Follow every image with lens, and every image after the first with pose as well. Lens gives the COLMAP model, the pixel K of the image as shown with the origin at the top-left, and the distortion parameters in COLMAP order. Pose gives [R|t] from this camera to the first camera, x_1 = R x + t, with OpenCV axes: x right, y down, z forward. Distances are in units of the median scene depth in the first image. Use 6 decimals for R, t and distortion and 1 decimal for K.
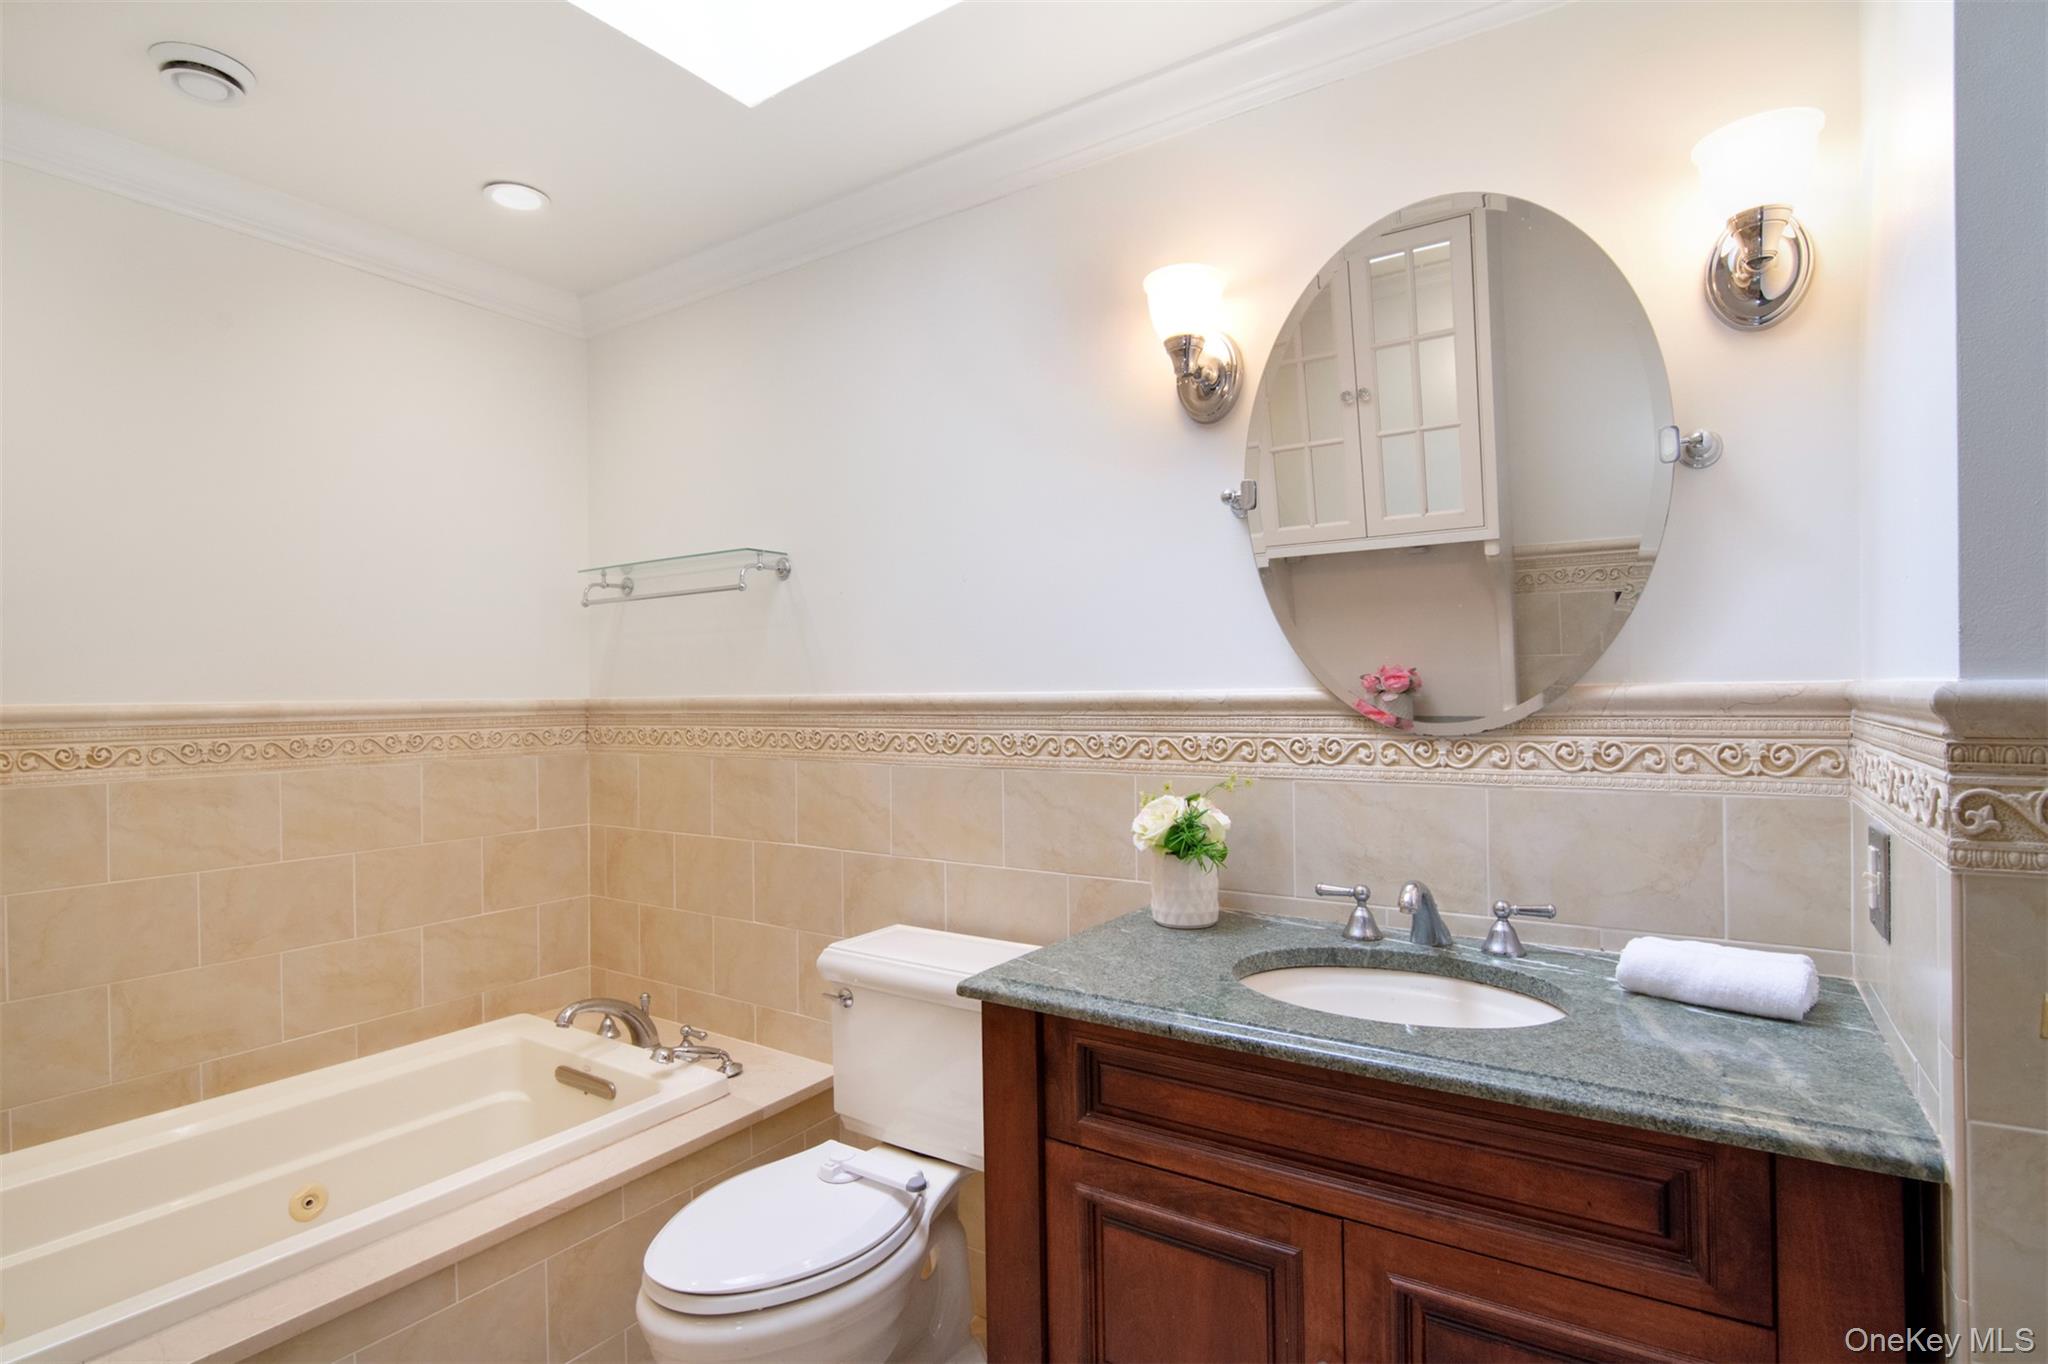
lens RADIAL K [[1004.1, 0, 1022.0], [0, 1004.1, 685.5], [0, 0, 1]] dist [-0.013266, -0.004772]
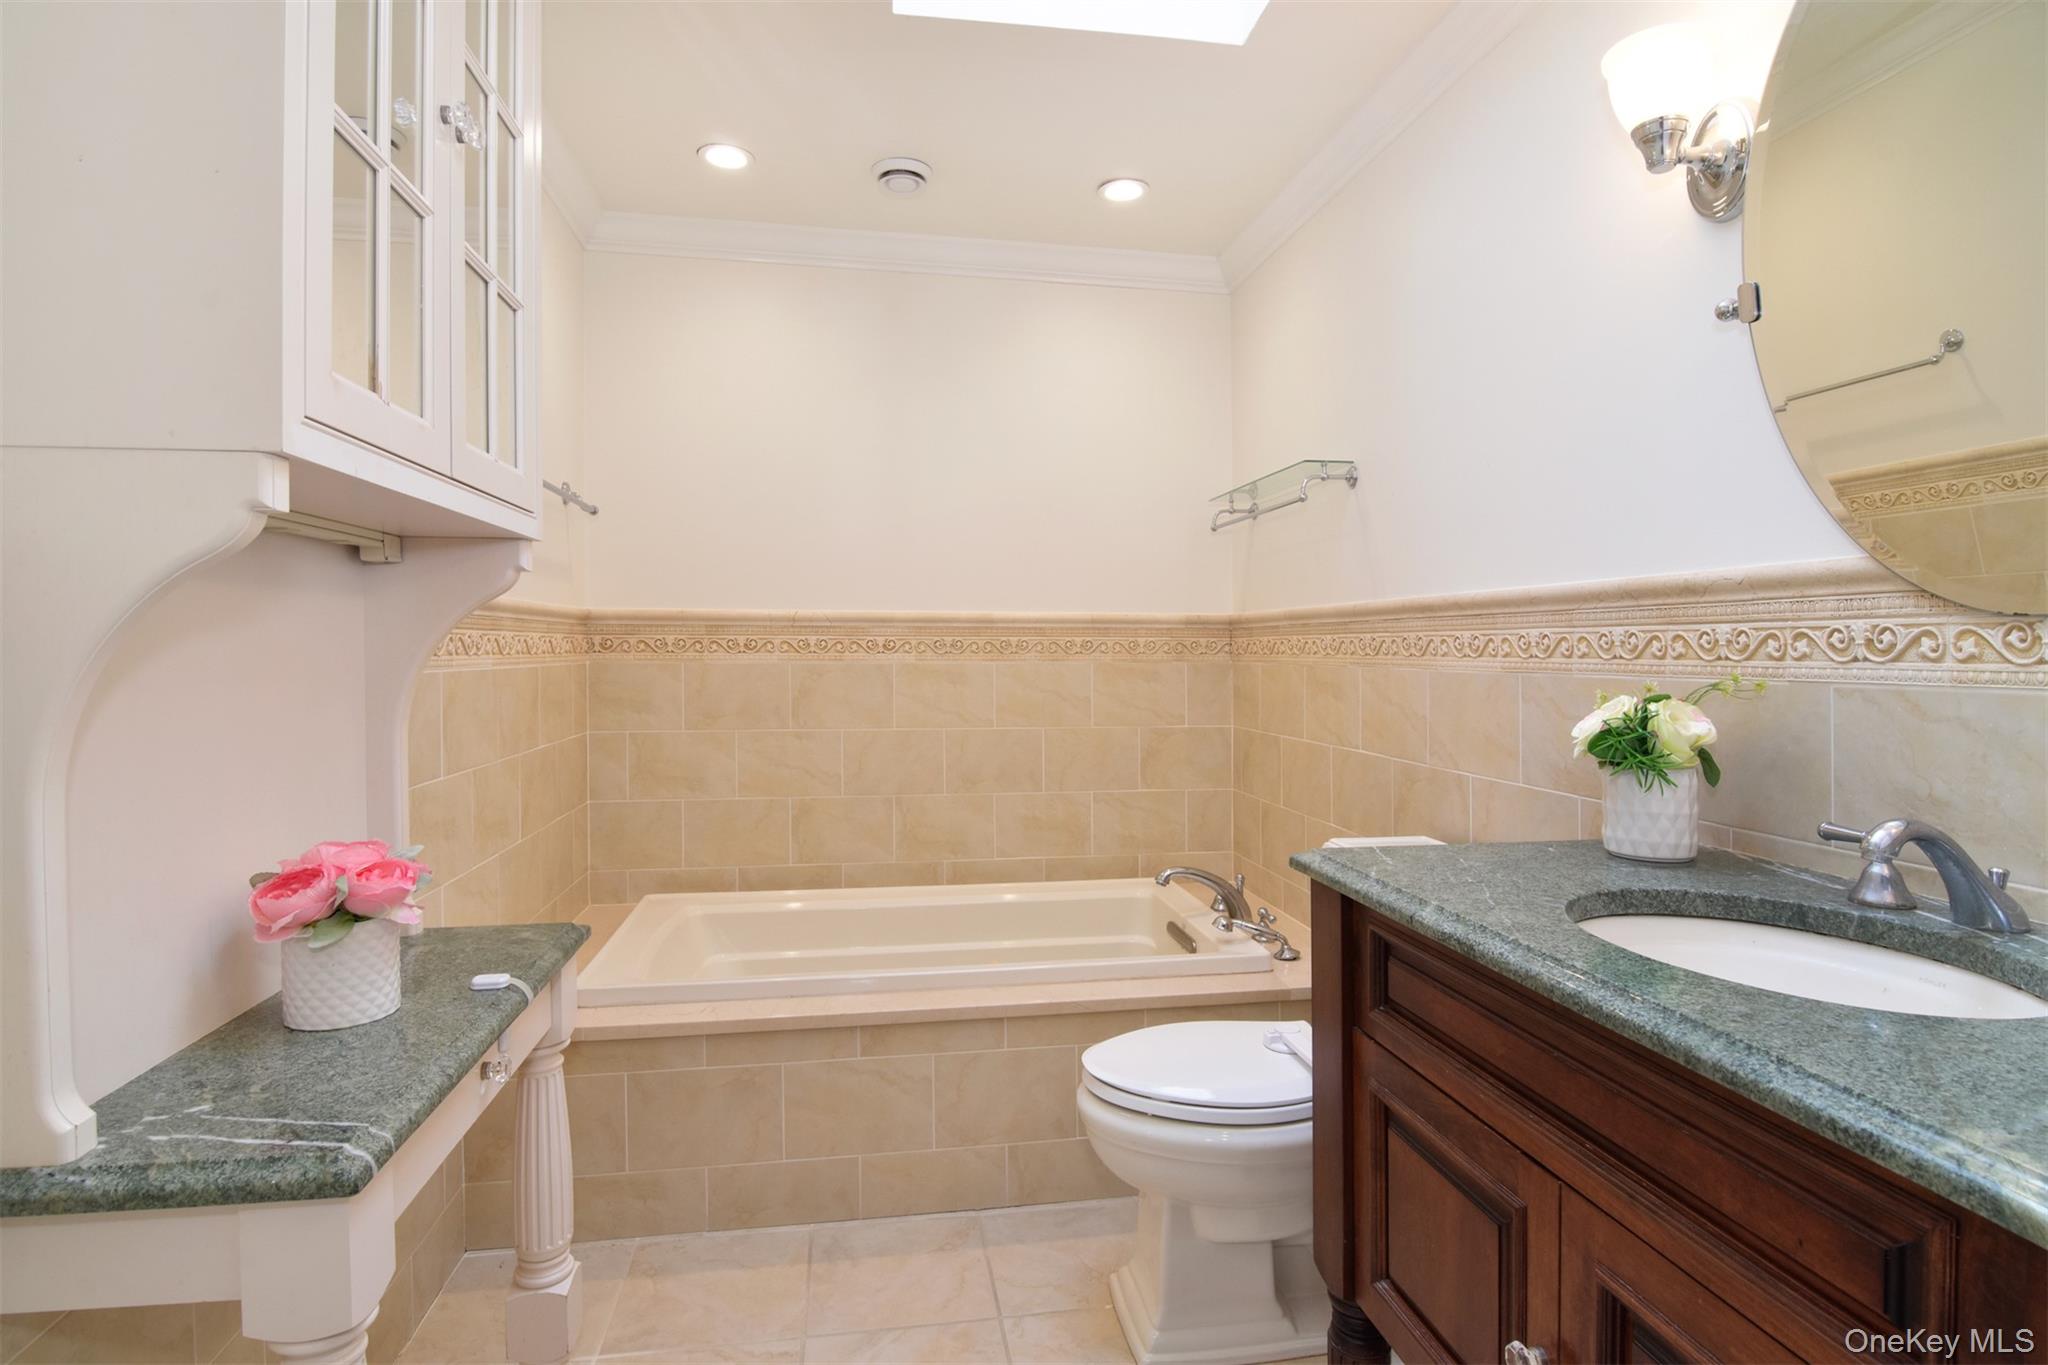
lens RADIAL K [[1004.1, 0, 1025.6], [0, 1004.1, 655.3], [0, 0, 1]] dist [-0.013266, -0.004772]
pose [[0.697426, 0.019670, -0.716387, 0.377201], [-0.003538, 0.999706, 0.024004, 0.057789], [0.716649, -0.014206, 0.697290, 0.084615]]
